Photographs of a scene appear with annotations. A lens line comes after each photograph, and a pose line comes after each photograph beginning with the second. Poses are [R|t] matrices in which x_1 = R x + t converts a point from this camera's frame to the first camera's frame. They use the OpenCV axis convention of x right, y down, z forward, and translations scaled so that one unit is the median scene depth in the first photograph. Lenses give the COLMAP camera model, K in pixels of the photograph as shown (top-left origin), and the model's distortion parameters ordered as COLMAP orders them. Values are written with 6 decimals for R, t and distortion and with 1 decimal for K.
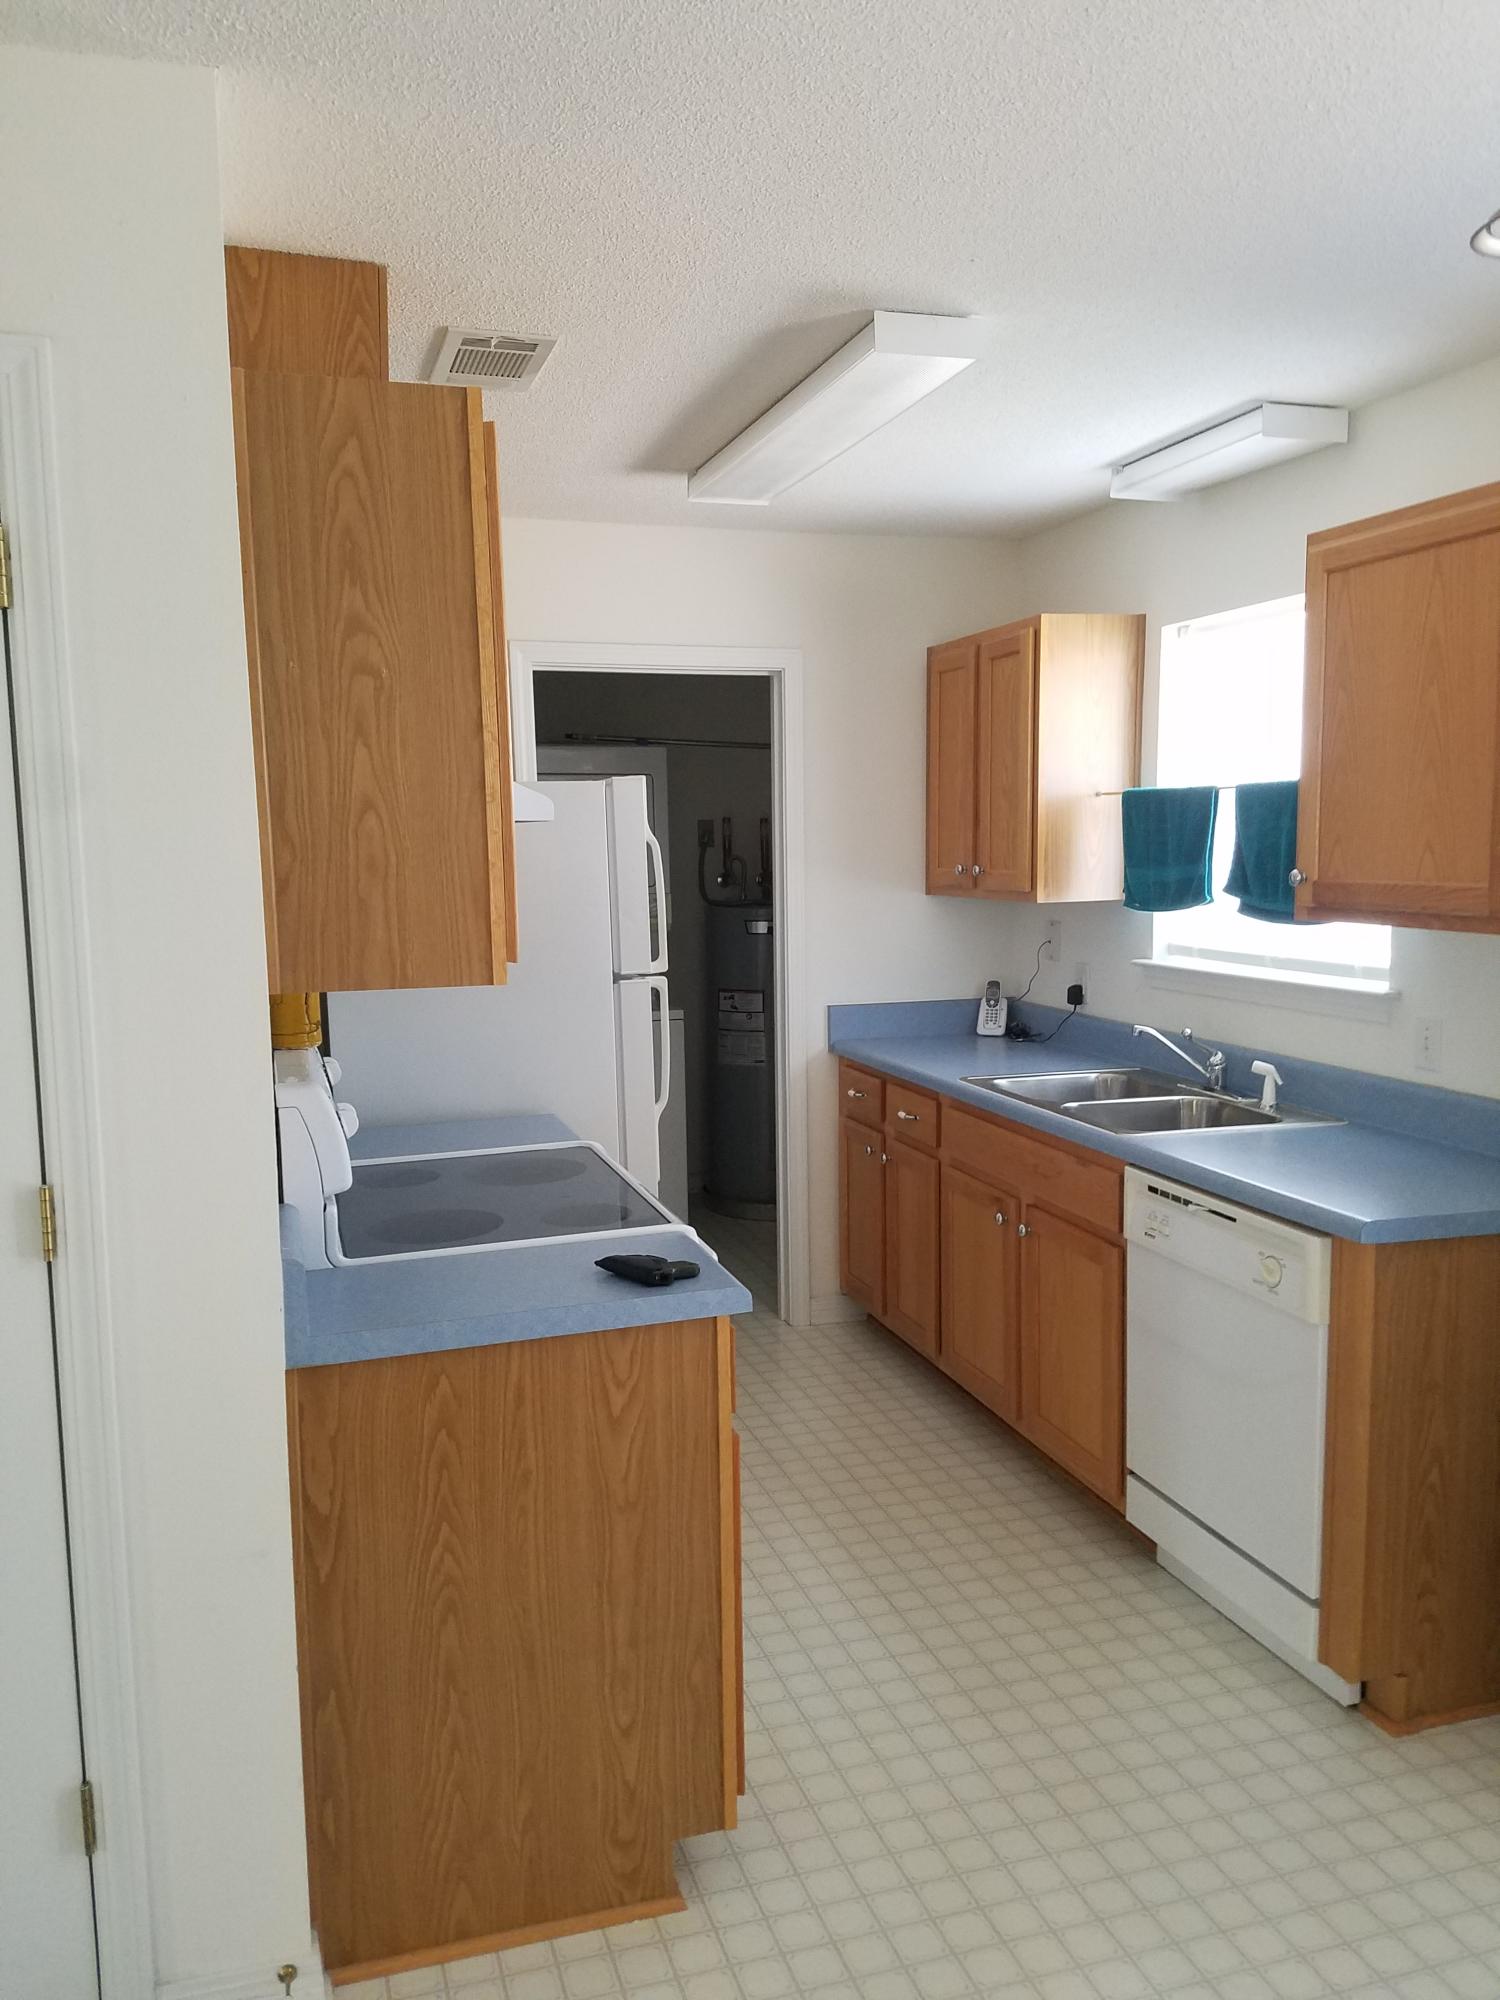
lens RADIAL K [[1564.5, 0, 748.3], [0, 1564.5, 1012.7], [0, 0, 1]] dist [0.224283, -0.360307]
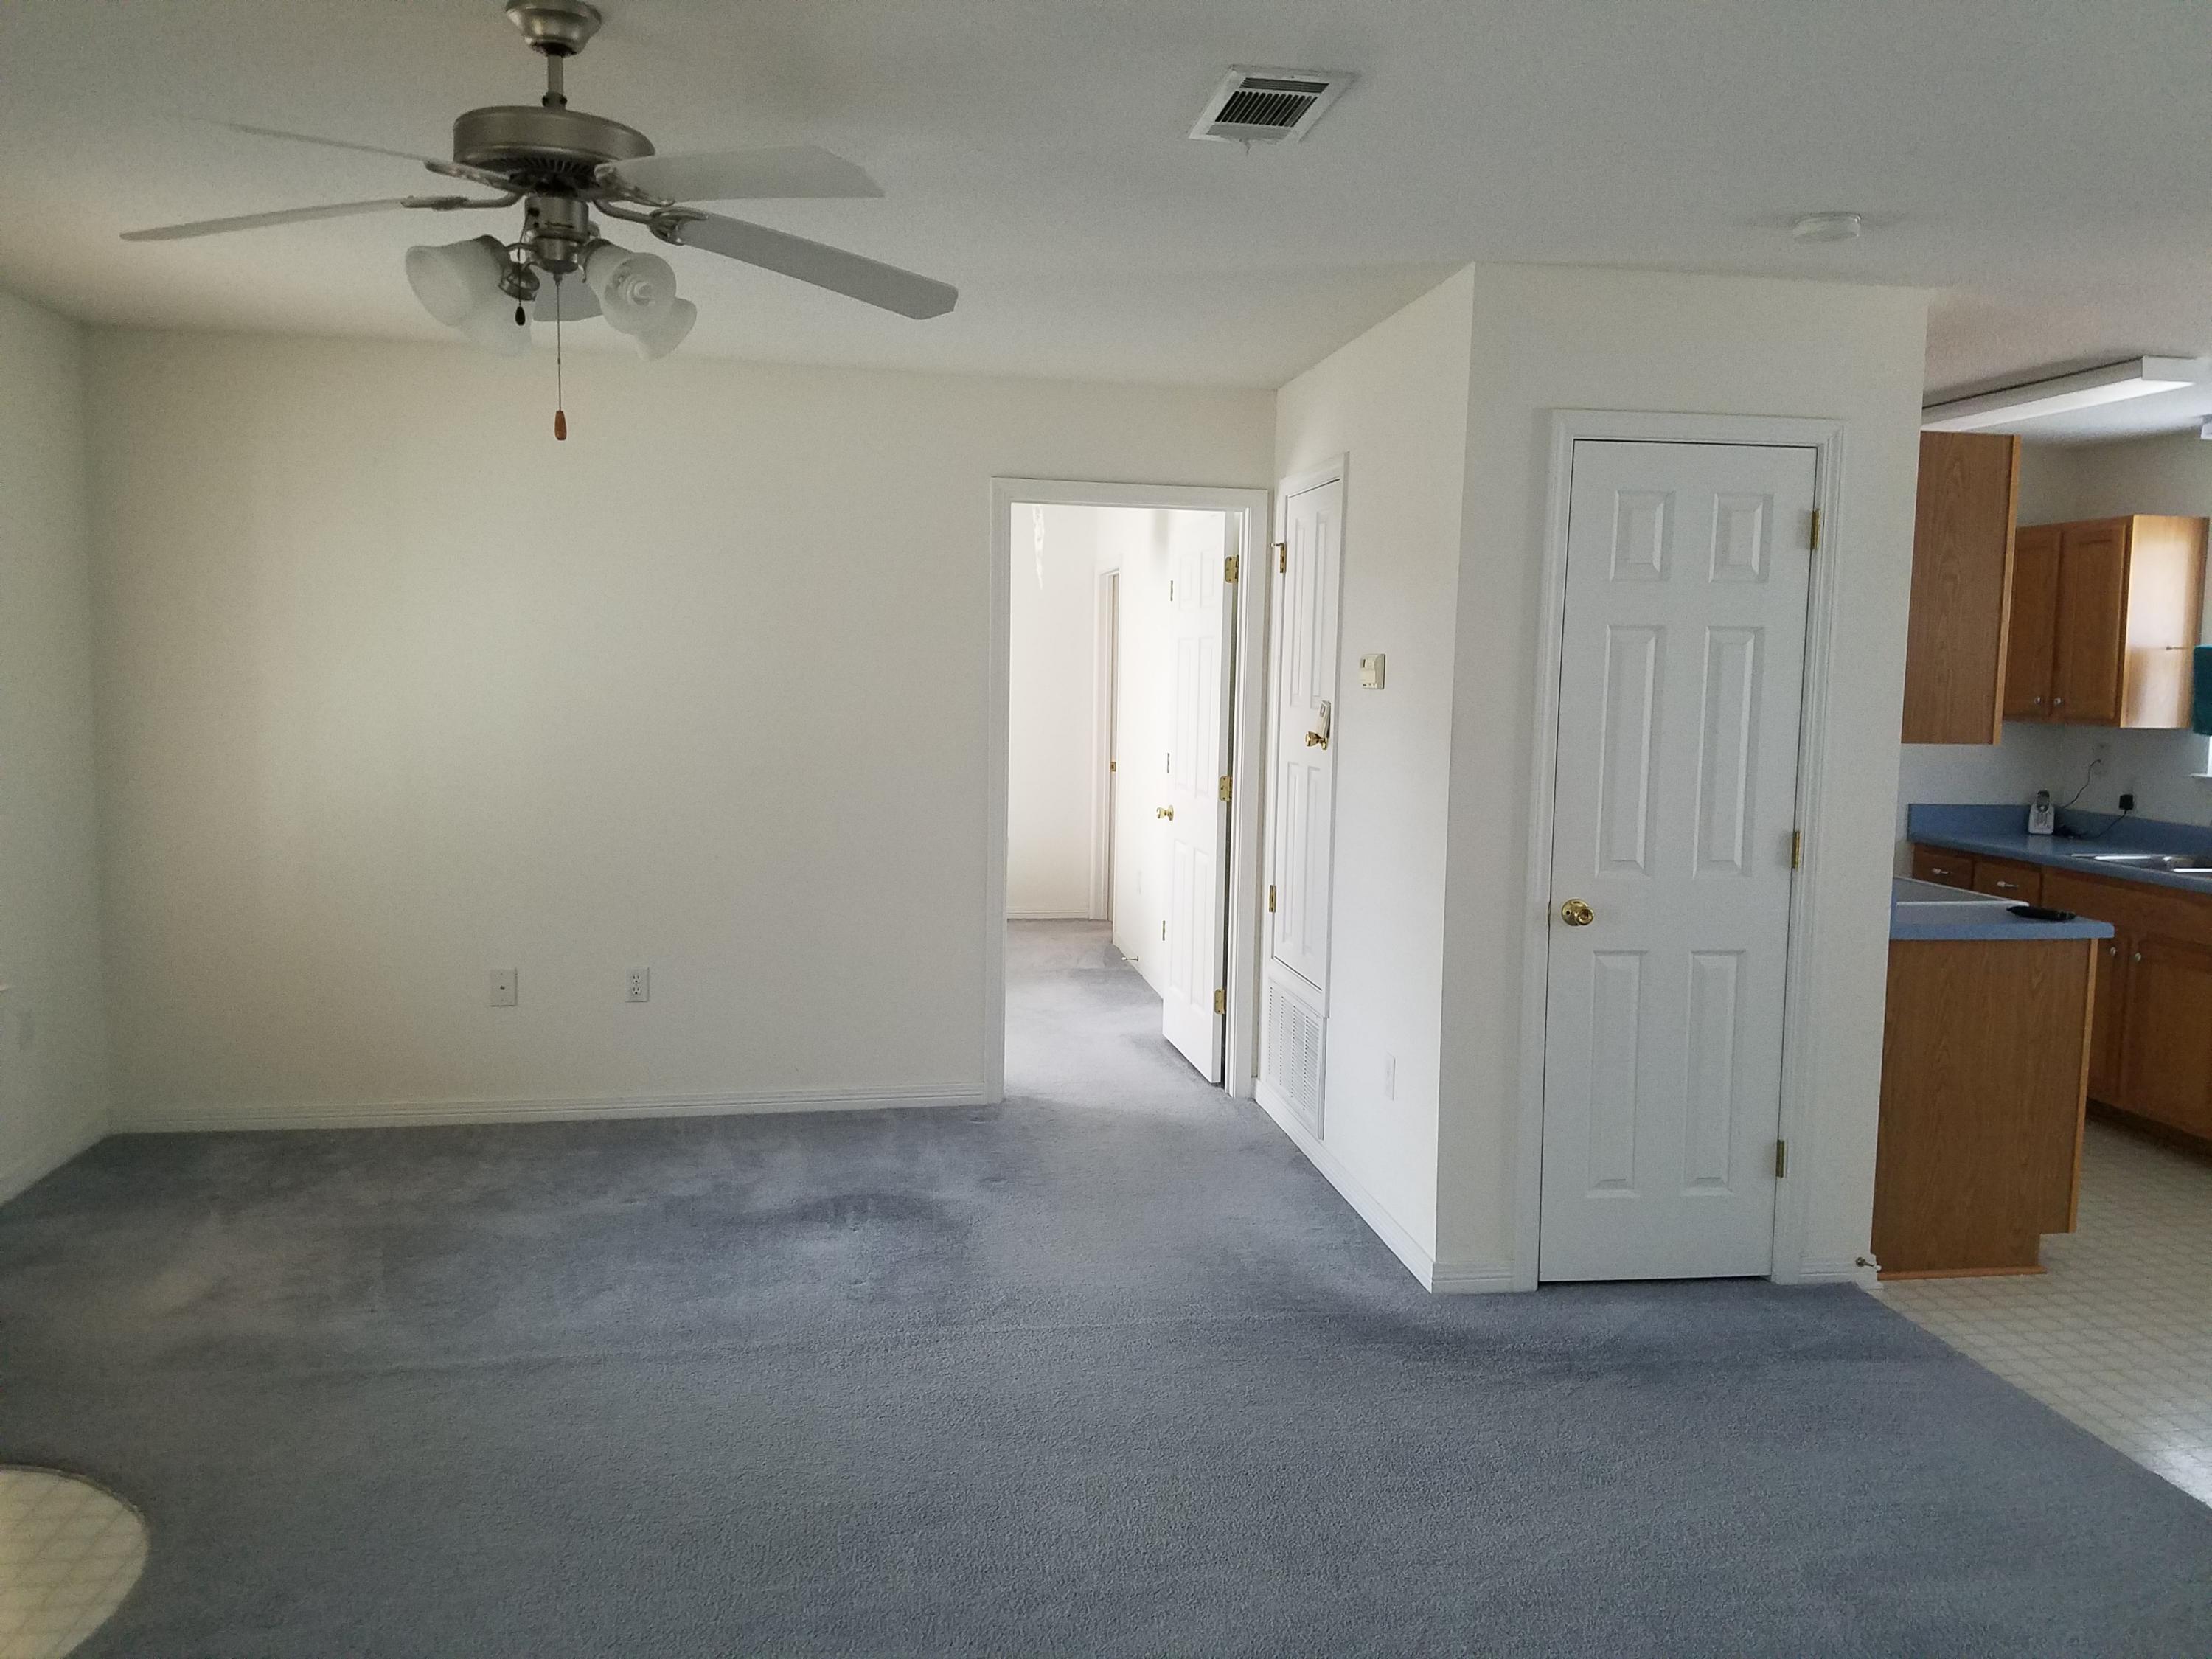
lens RADIAL K [[1730.3, 0, 1106.0], [0, 1730.3, 829.5], [0, 0, 1]] dist [0.224283, -0.360307]
pose [[0.988997, 0.043504, -0.141394, -0.446189], [-0.046807, 0.998701, -0.020114, 0.086796], [0.140335, 0.026511, 0.989749, -0.611259]]
